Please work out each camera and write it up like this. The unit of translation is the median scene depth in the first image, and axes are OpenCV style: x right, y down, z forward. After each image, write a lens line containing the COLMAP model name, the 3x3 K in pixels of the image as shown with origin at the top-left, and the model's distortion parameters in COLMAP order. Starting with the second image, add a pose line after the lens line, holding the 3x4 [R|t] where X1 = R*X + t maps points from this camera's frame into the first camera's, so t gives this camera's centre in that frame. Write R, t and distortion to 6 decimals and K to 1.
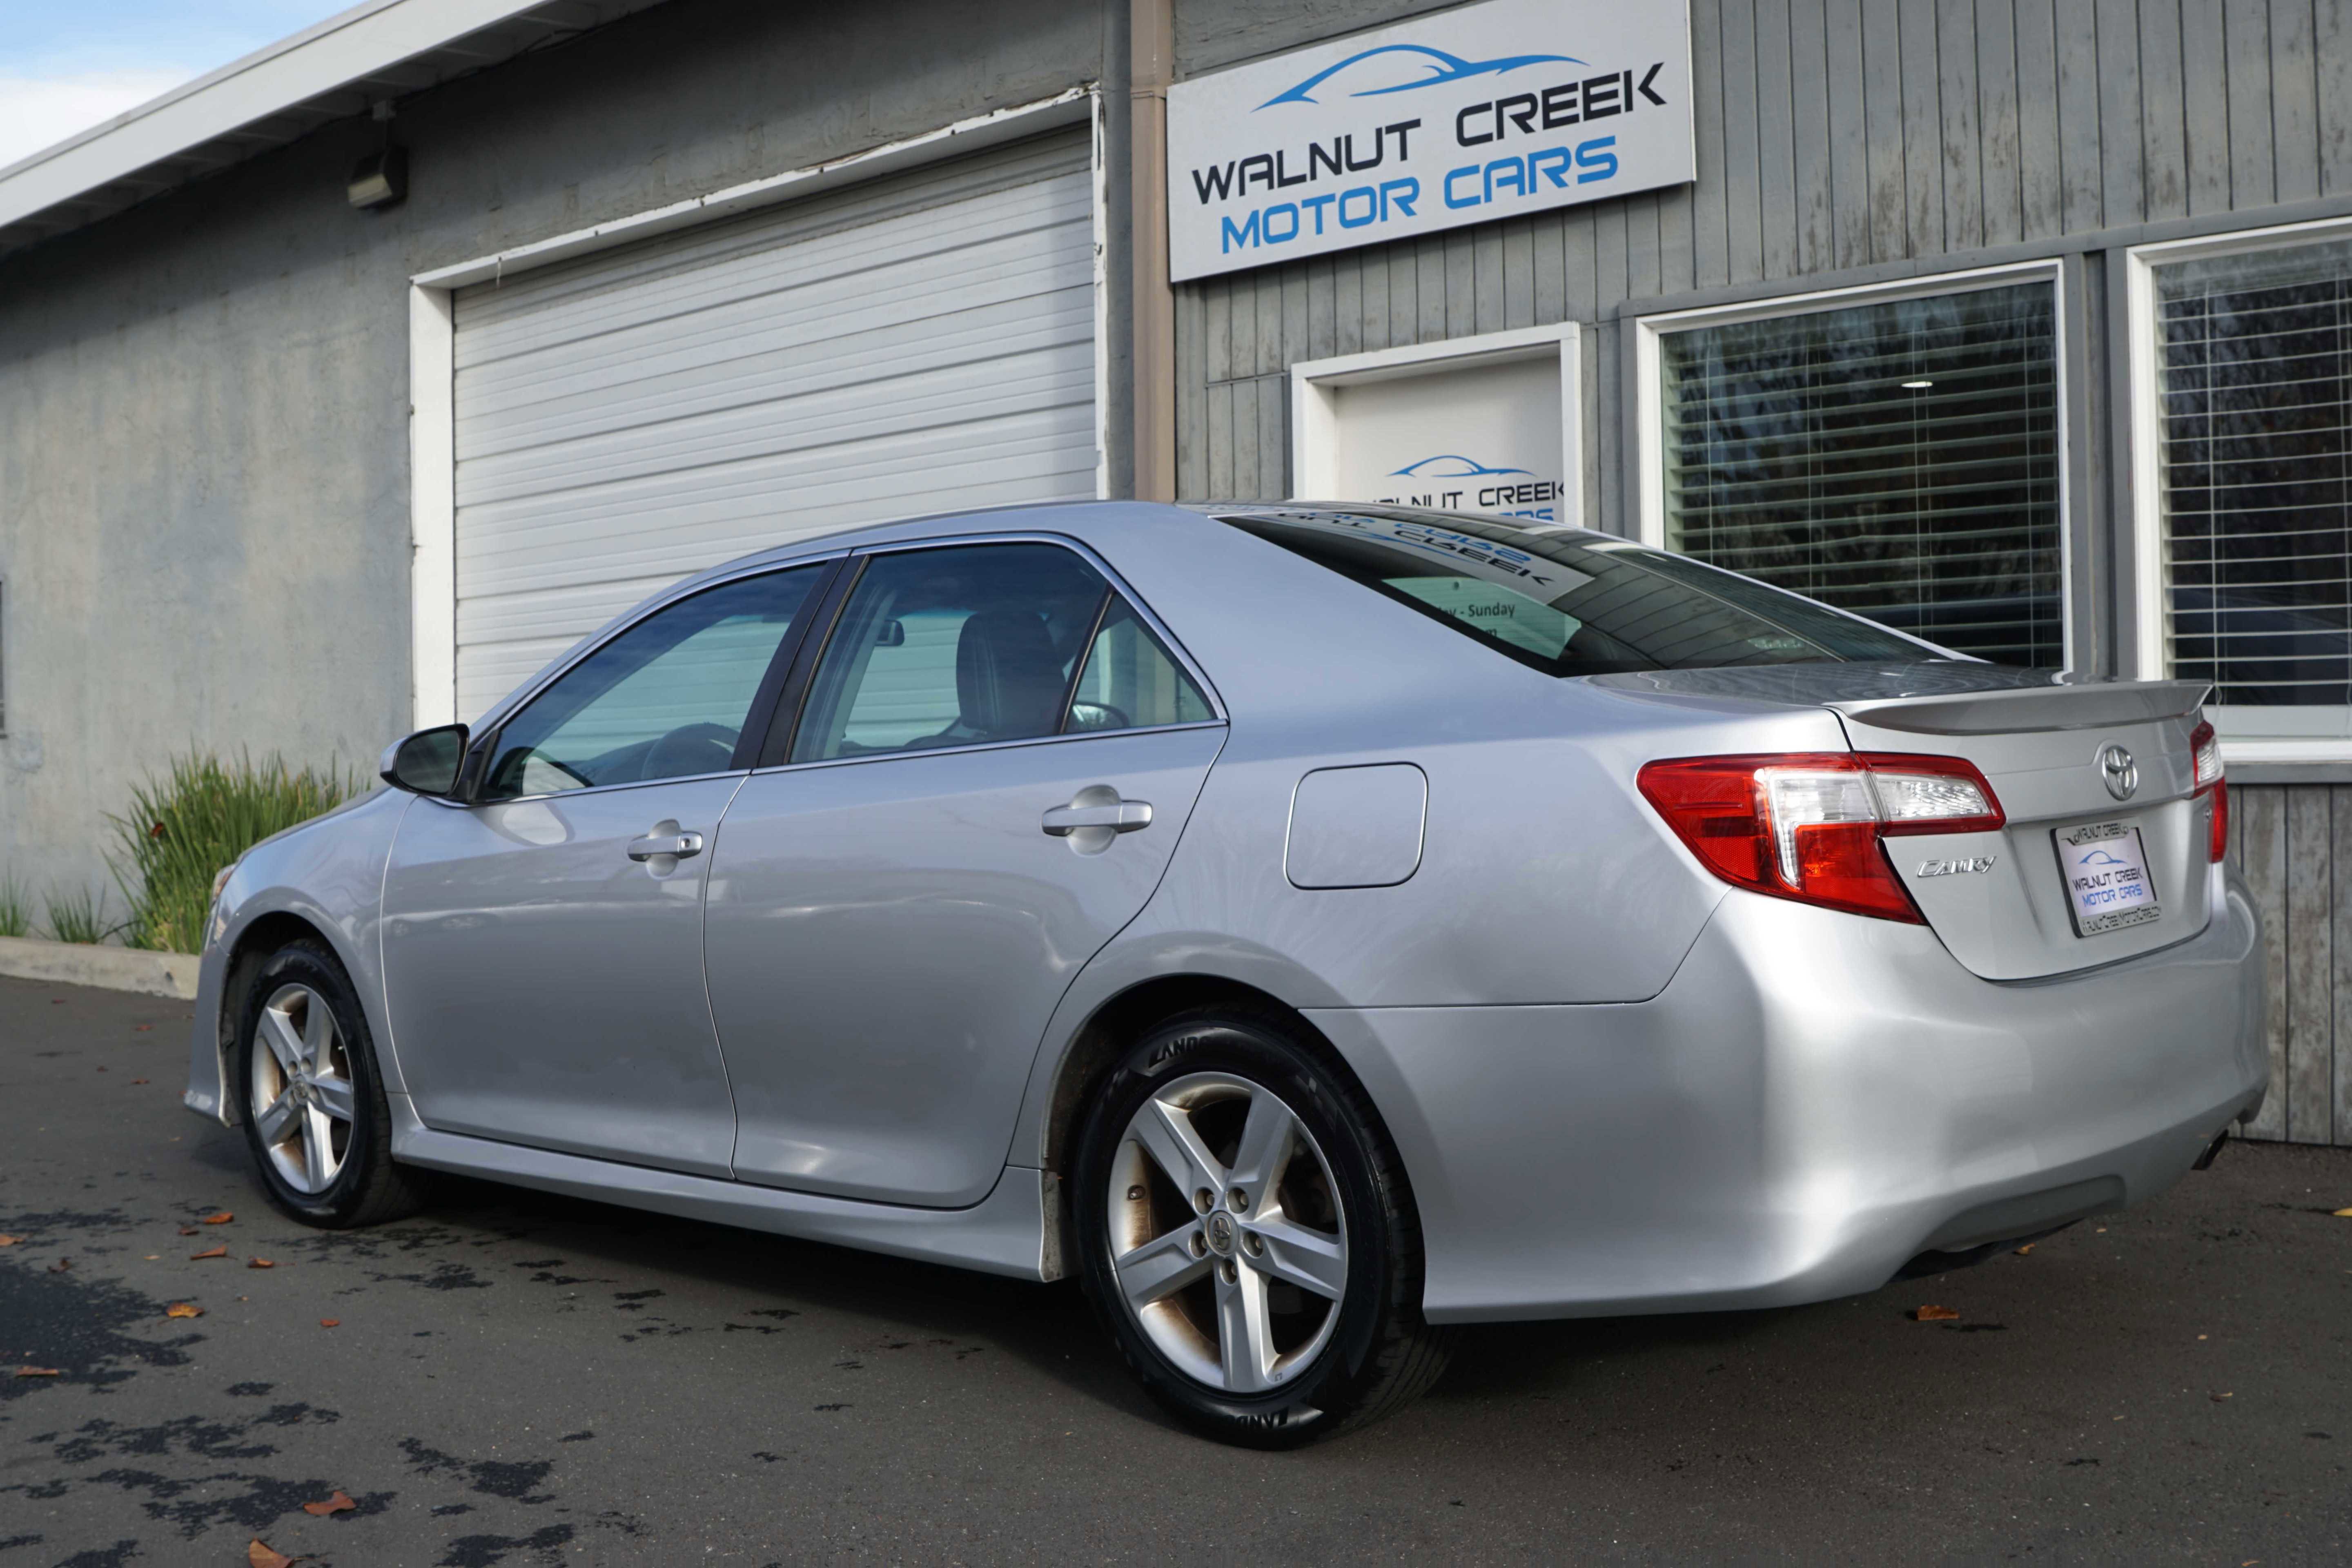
lens RADIAL K [[2529.8, 0, 1186.7], [0, 2529.8, 785.9], [0, 0, 1]] dist [-0.140465, 0.096786]
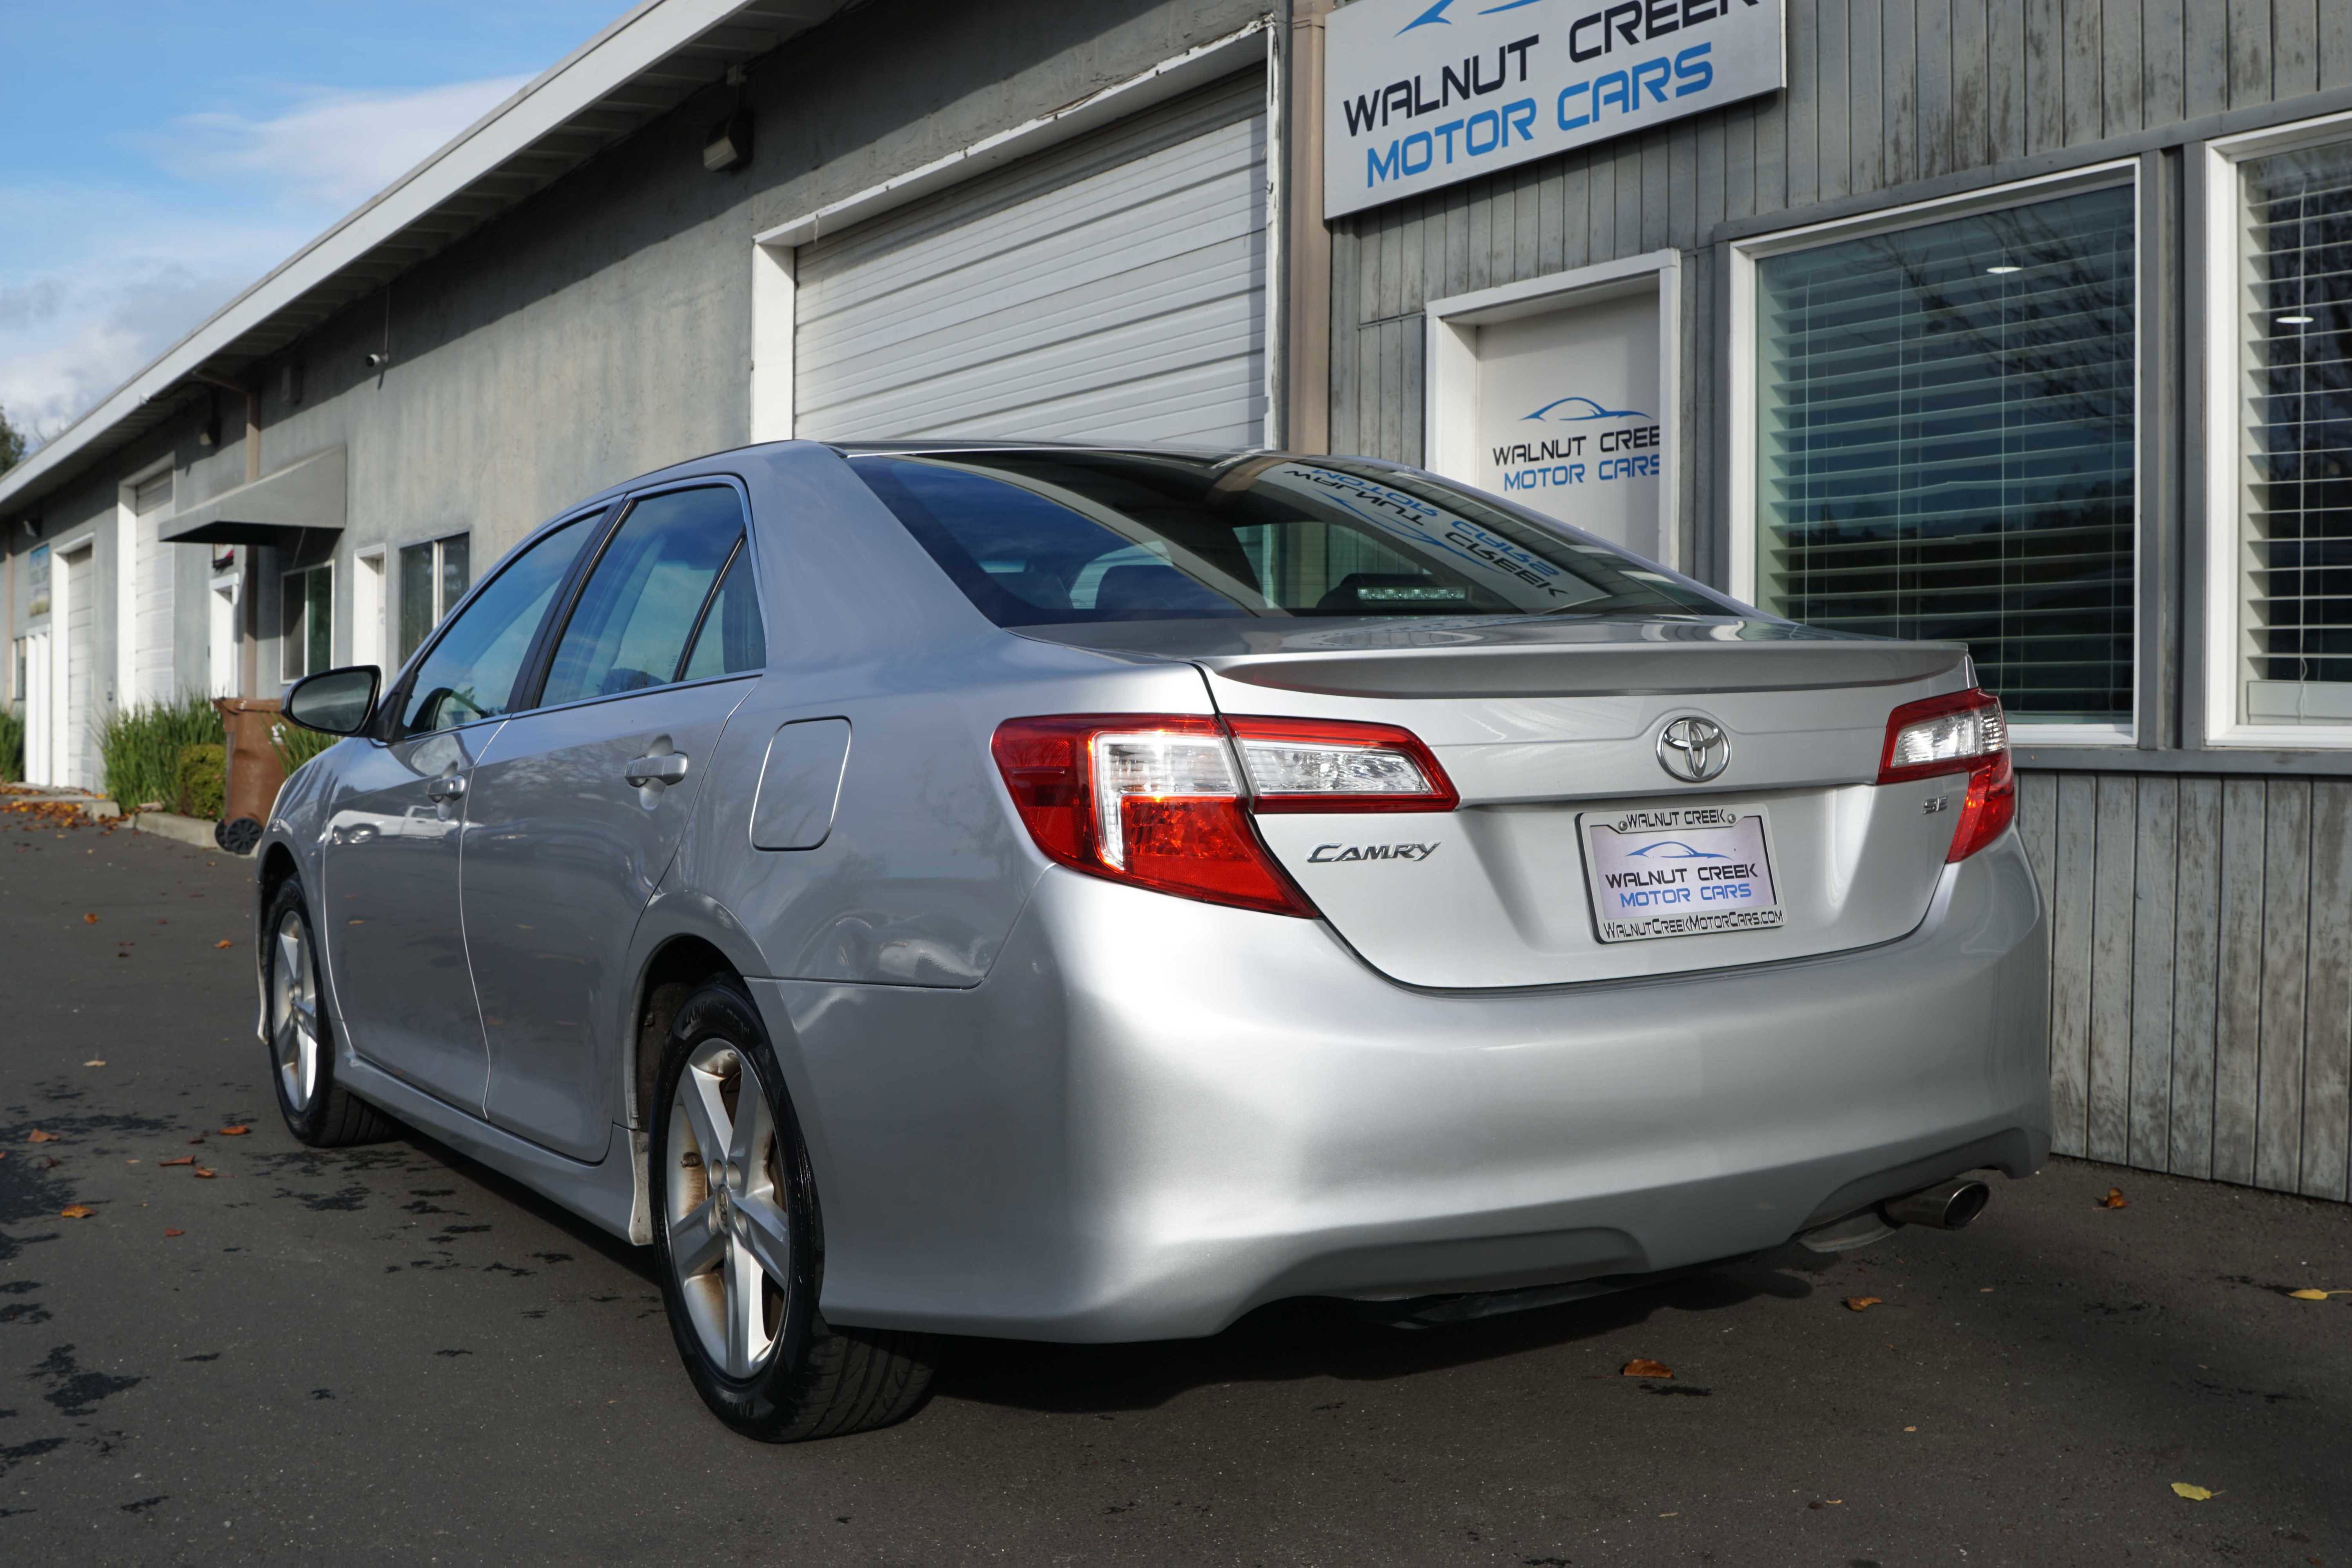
lens RADIAL K [[2529.8, 0, 1186.7], [0, 2529.8, 785.9], [0, 0, 1]] dist [-0.140465, 0.096786]
pose [[0.962700, 0.030130, -0.268888, 0.229528], [-0.025912, 0.999479, 0.019222, -0.002524], [0.269327, -0.011537, 0.962980, 0.072570]]
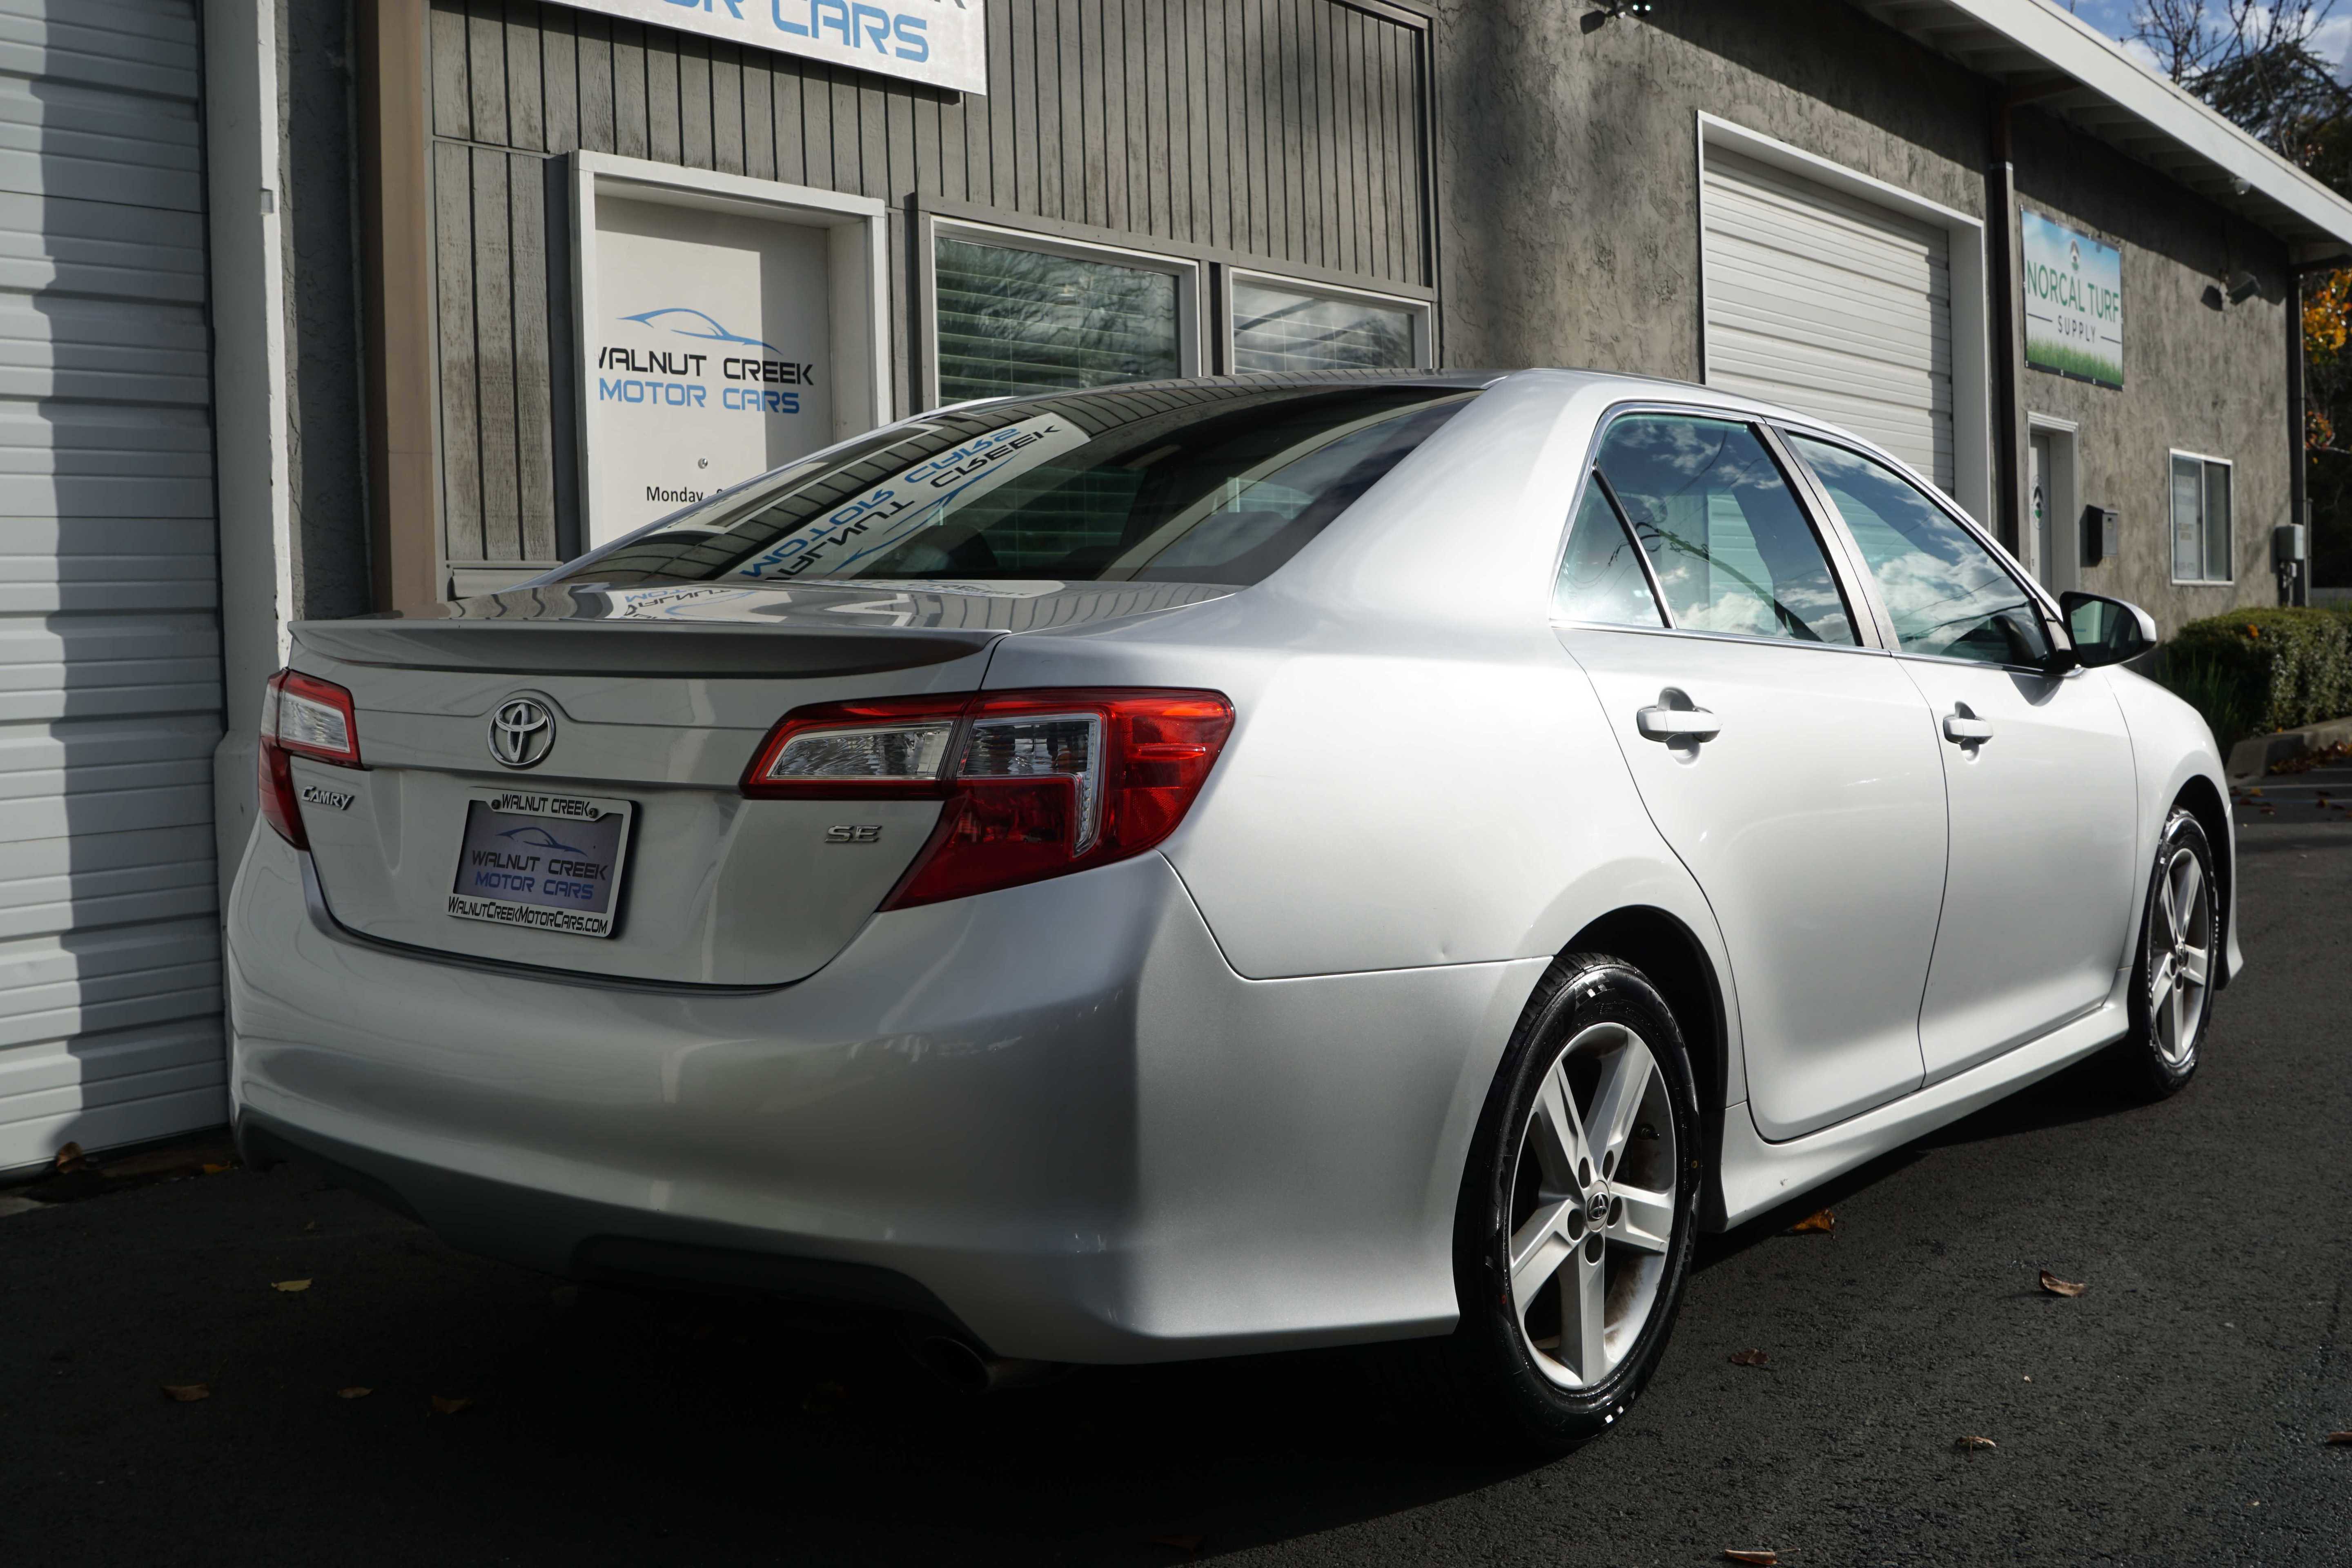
lens RADIAL K [[2529.8, 0, 1186.7], [0, 2529.8, 785.9], [0, 0, 1]] dist [-0.140465, 0.096786]
pose [[-0.122044, -0.039891, 0.991723, -0.768527], [0.039745, 0.998194, 0.045043, -0.006298], [-0.991729, 0.044913, -0.120238, 0.987343]]
